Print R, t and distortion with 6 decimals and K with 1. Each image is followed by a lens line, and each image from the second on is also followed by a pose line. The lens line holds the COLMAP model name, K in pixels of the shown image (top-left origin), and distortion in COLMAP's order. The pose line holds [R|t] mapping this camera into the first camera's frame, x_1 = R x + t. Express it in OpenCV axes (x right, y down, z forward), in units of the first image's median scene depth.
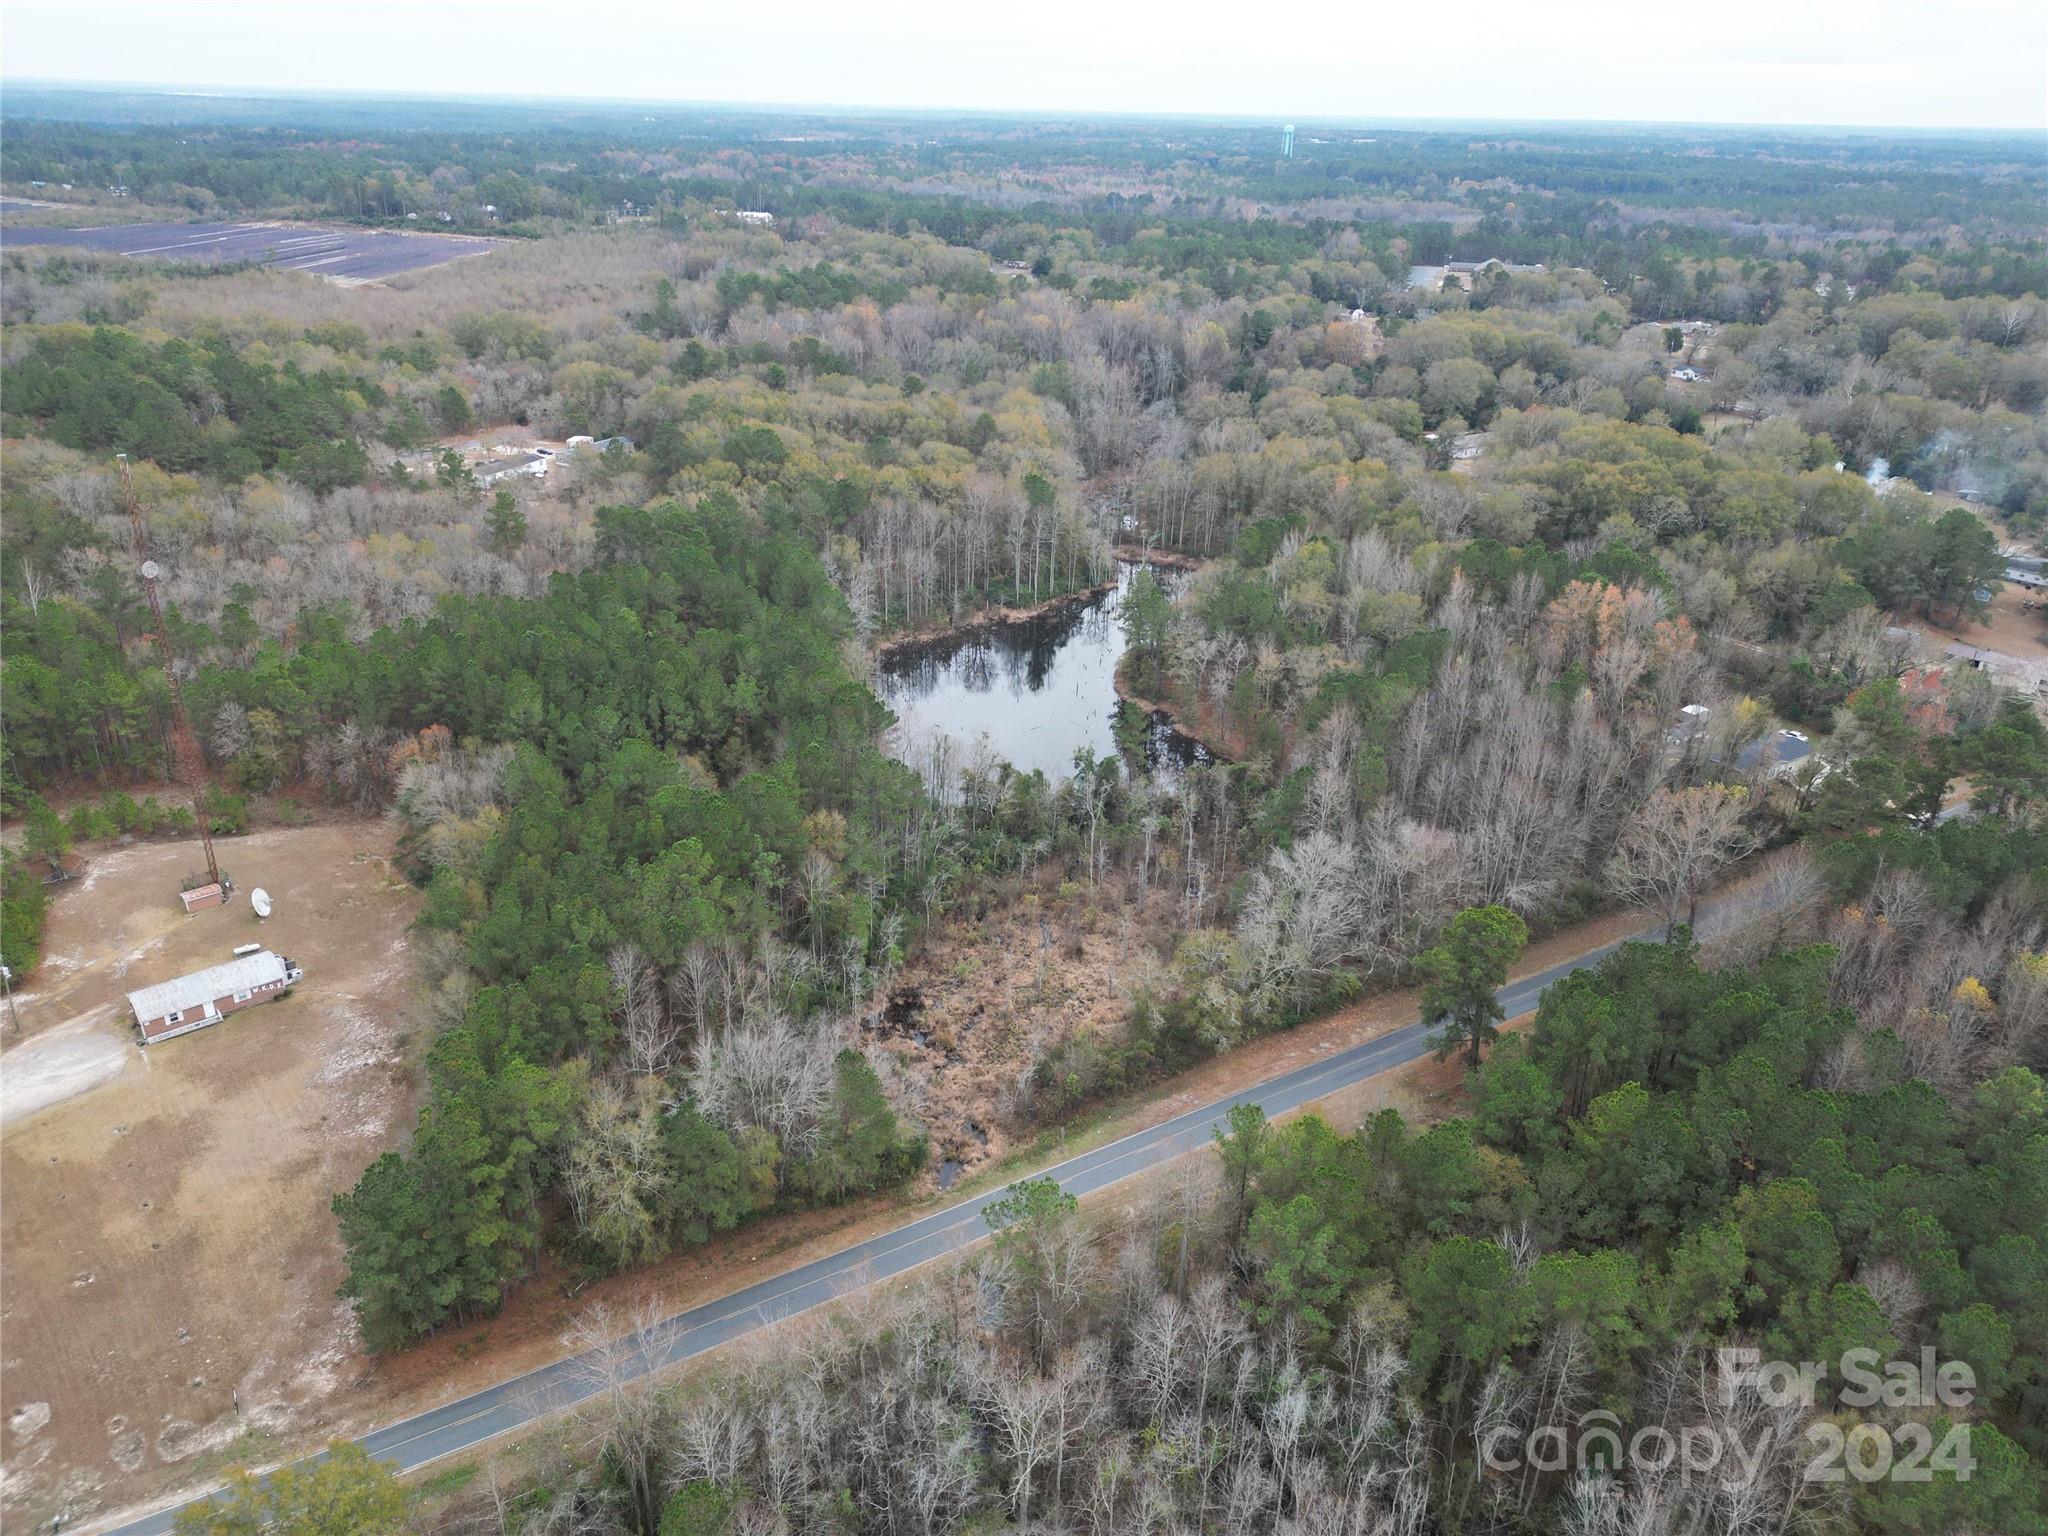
lens RADIAL K [[1409.8, 0, 1024.0], [0, 1409.8, 768.0], [0, 0, 1]] dist [0.006766, -0.008508]
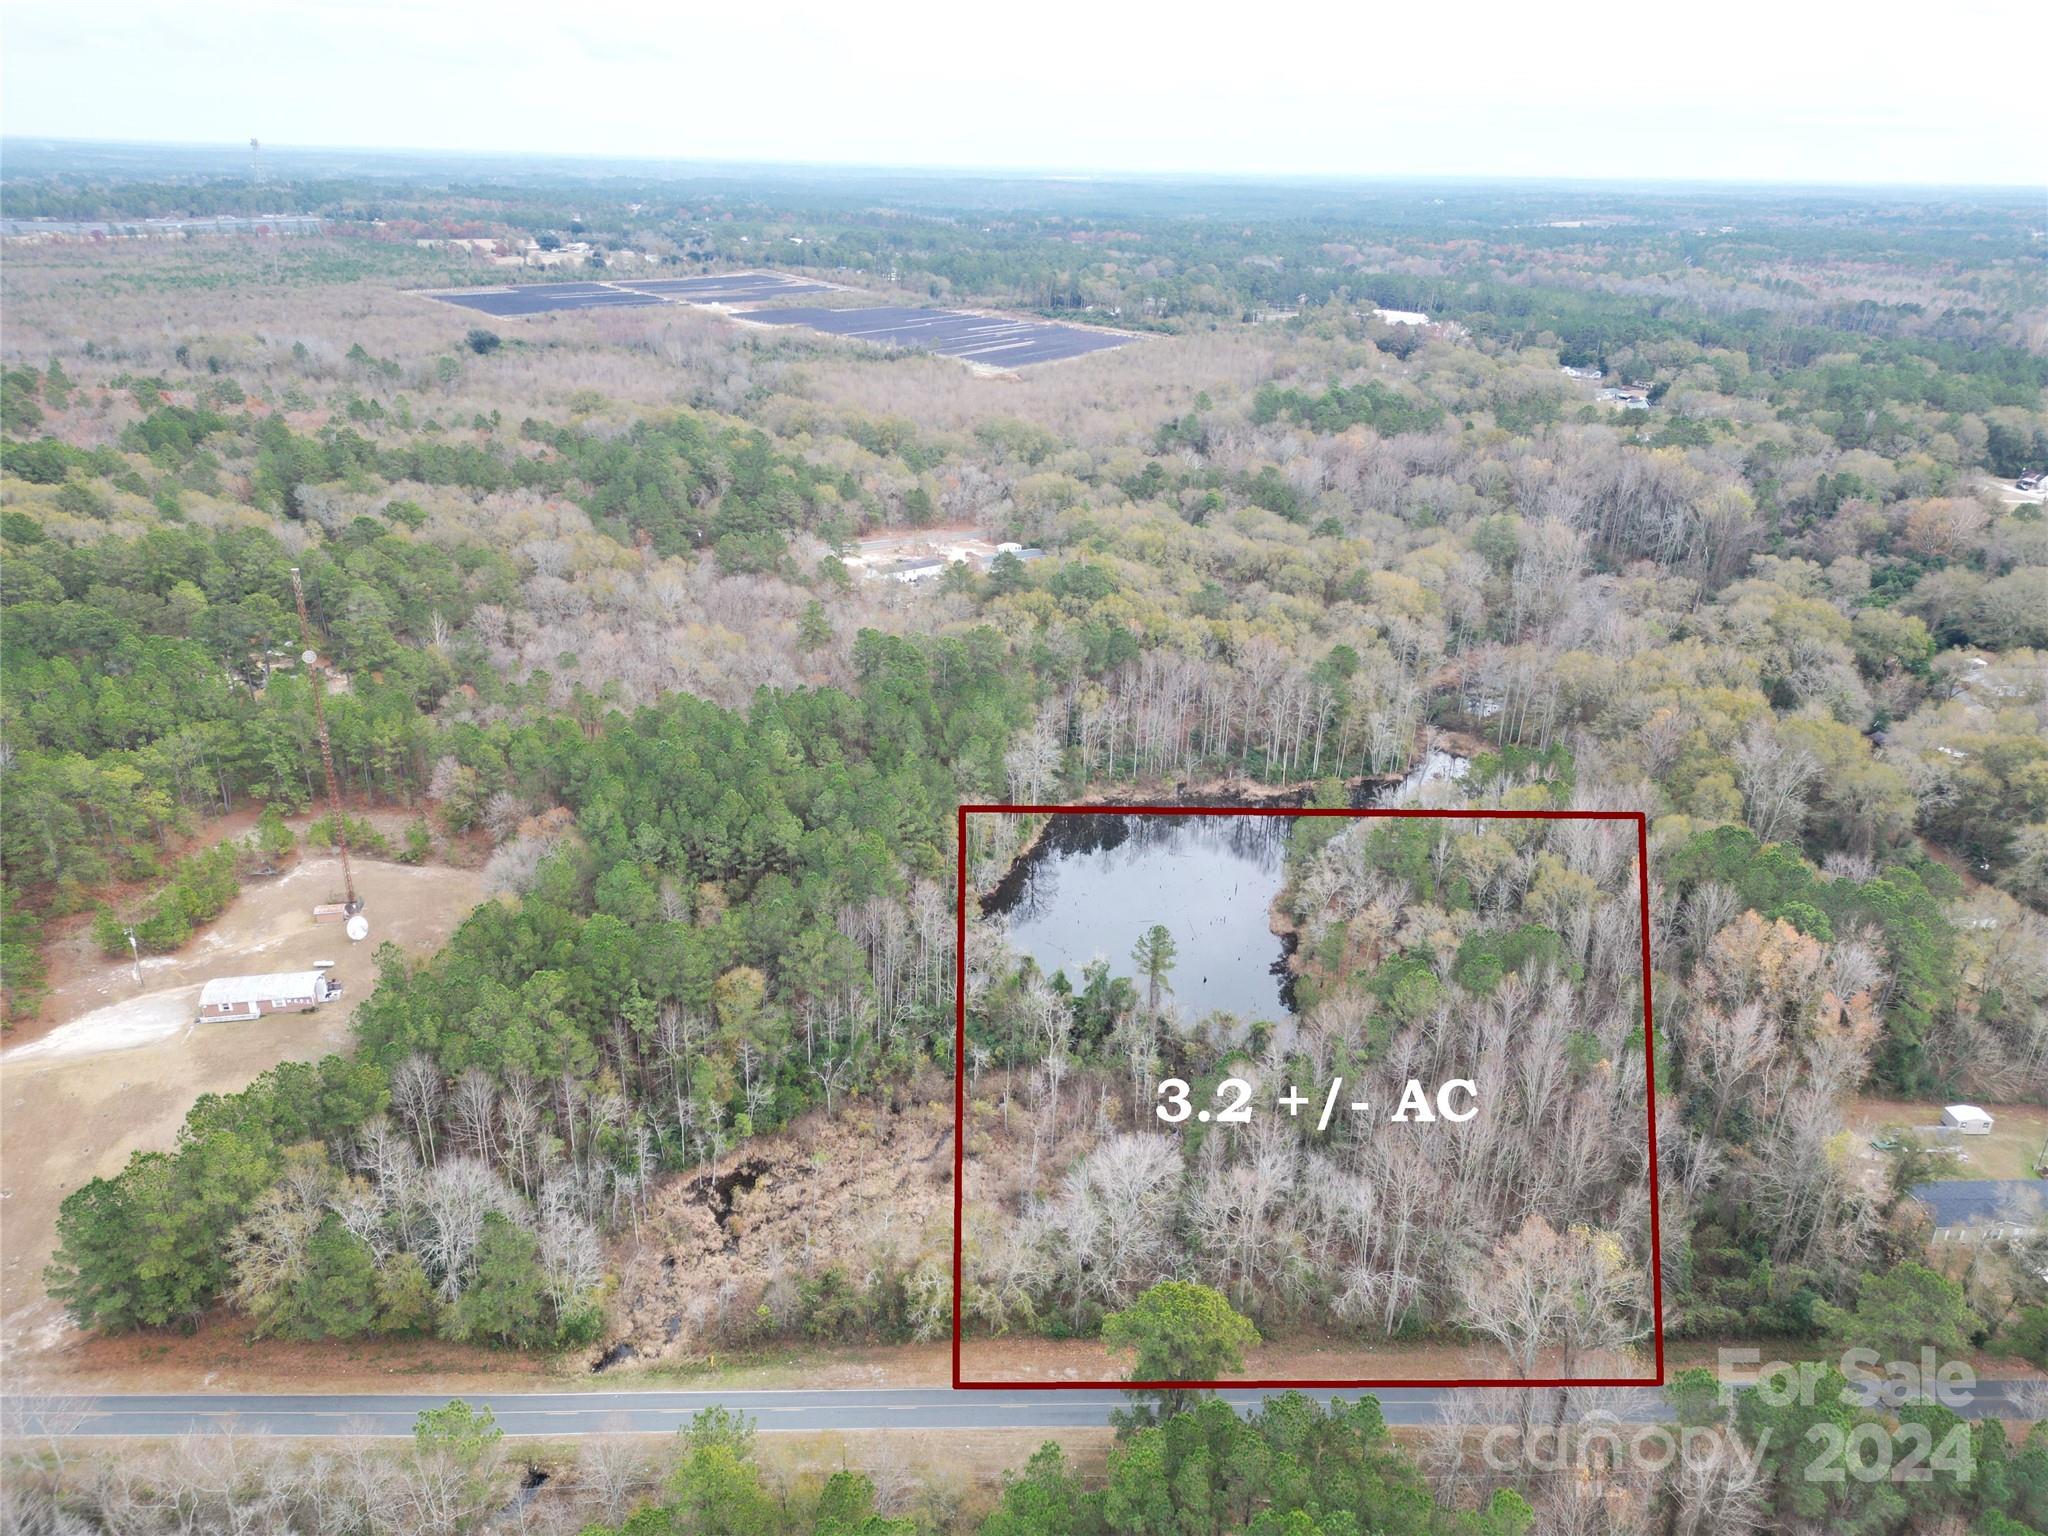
lens RADIAL K [[1381.3, 0, 1041.5], [0, 1381.3, 801.1], [0, 0, 1]] dist [0.004076, -0.005004]
pose [[0.870616, 0.196311, -0.451098, 0.282333], [-0.205743, 0.978188, 0.028610, -0.096000], [0.446875, 0.067902, 0.892016, 0.103509]]
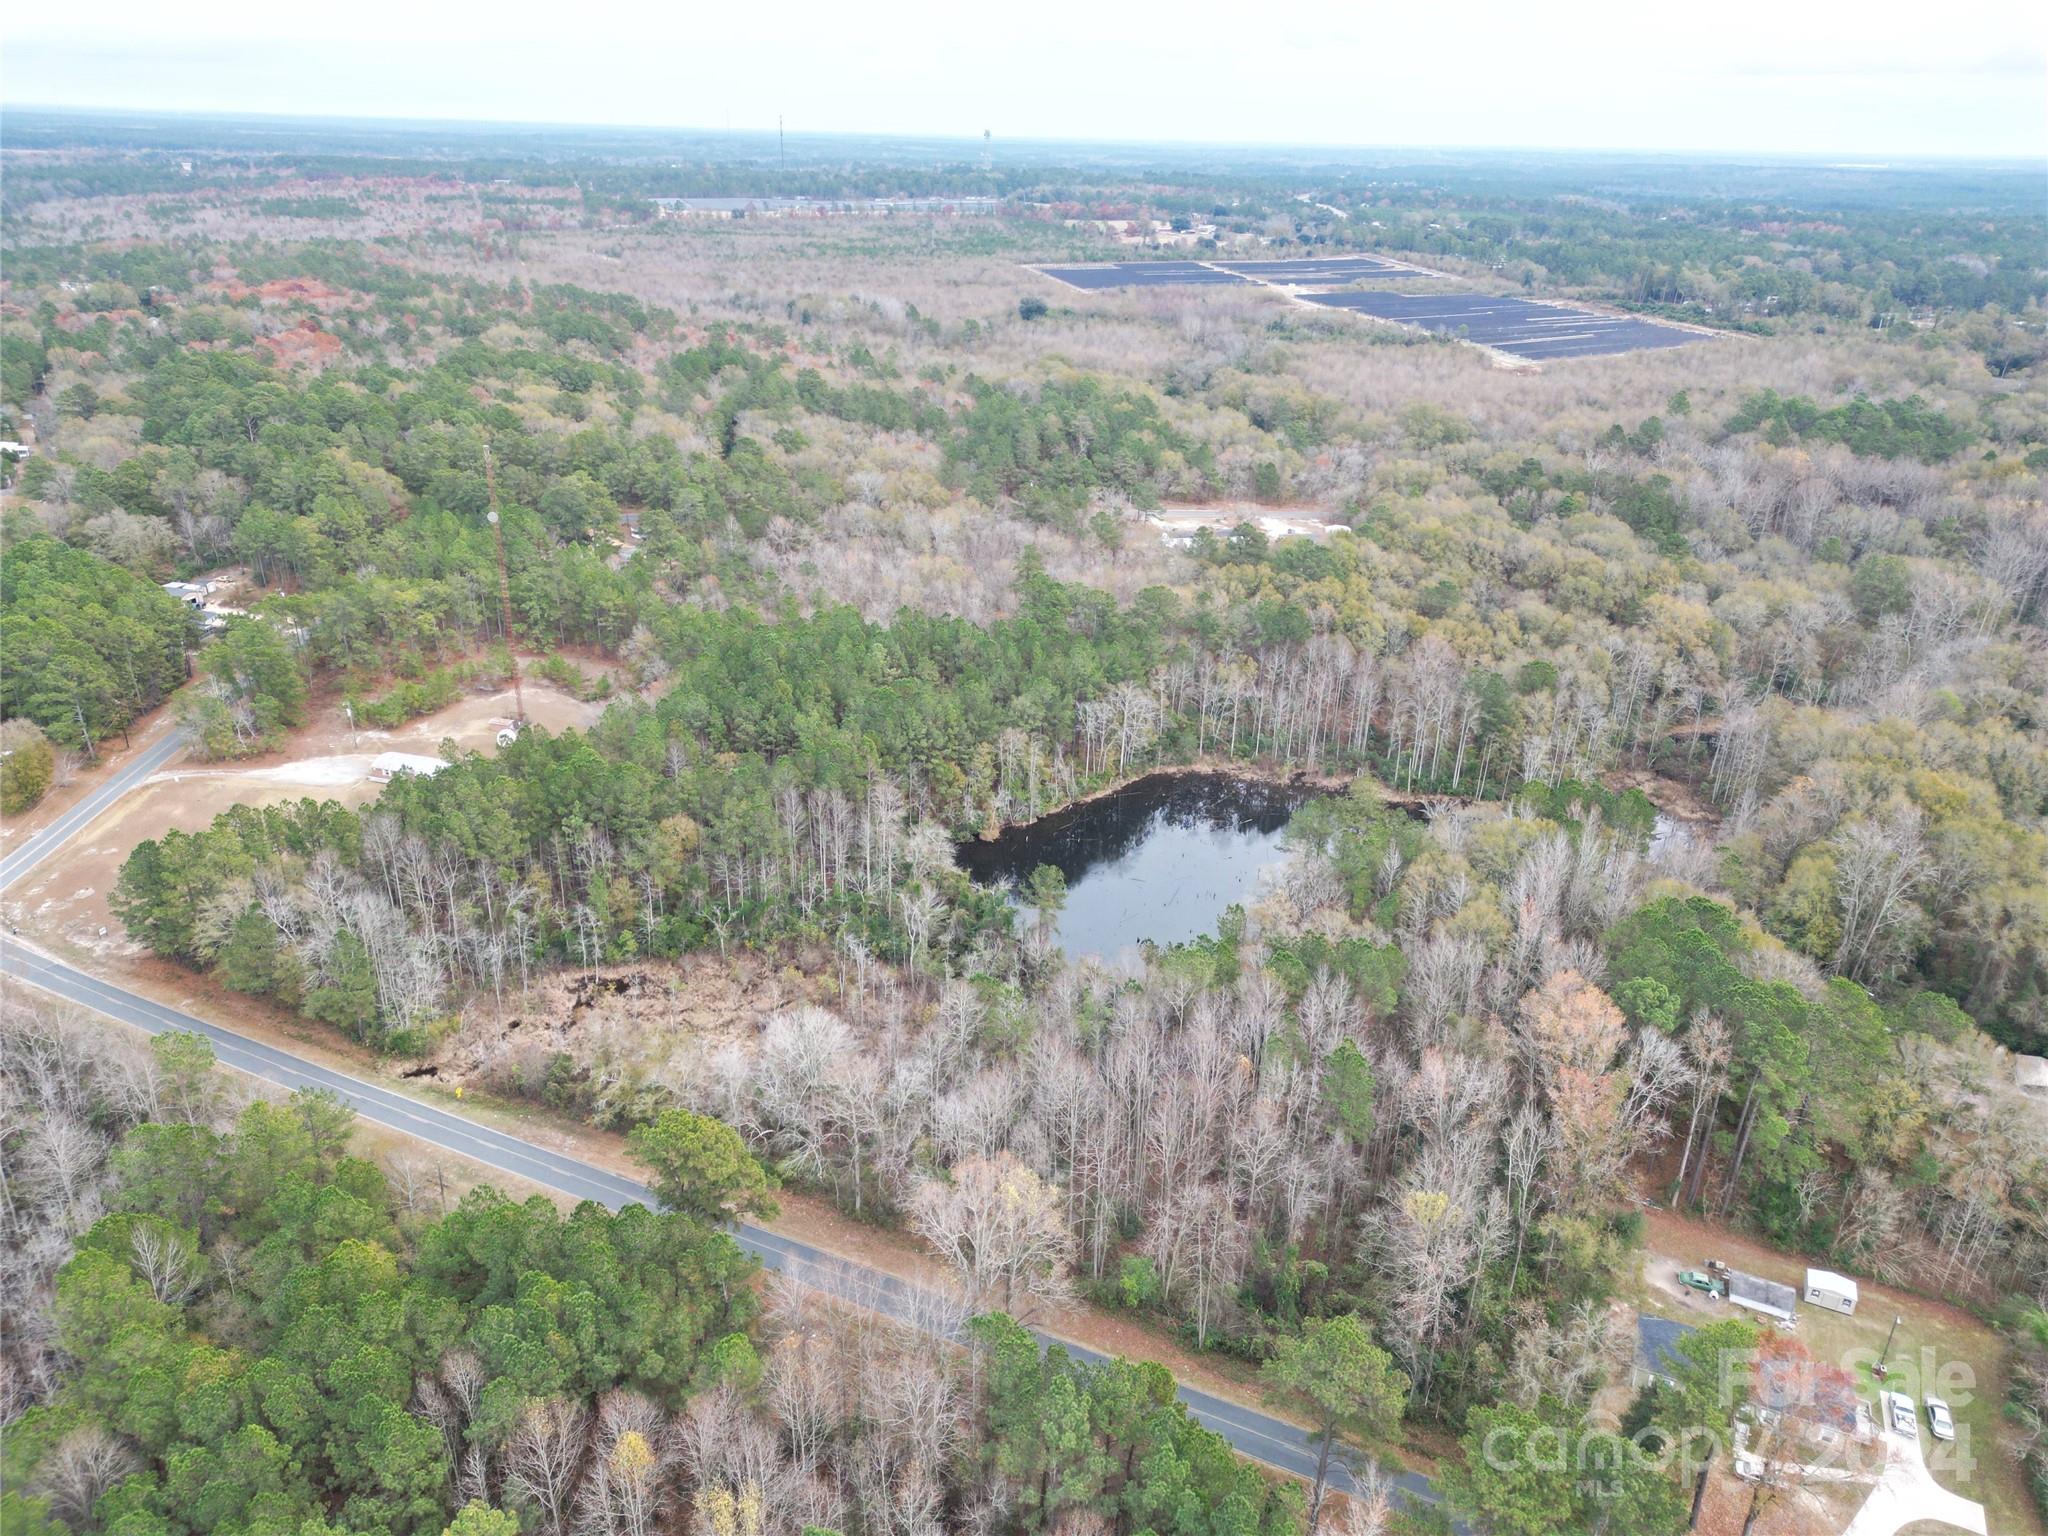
lens RADIAL K [[1409.8, 0, 1024.0], [0, 1409.8, 768.0], [0, 0, 1]] dist [0.006766, -0.008508]
pose [[0.539585, 0.322500, -0.777716, 0.543402], [-0.355526, 0.924609, 0.136746, -0.160597], [0.763183, 0.202712, 0.613563, 0.271308]]
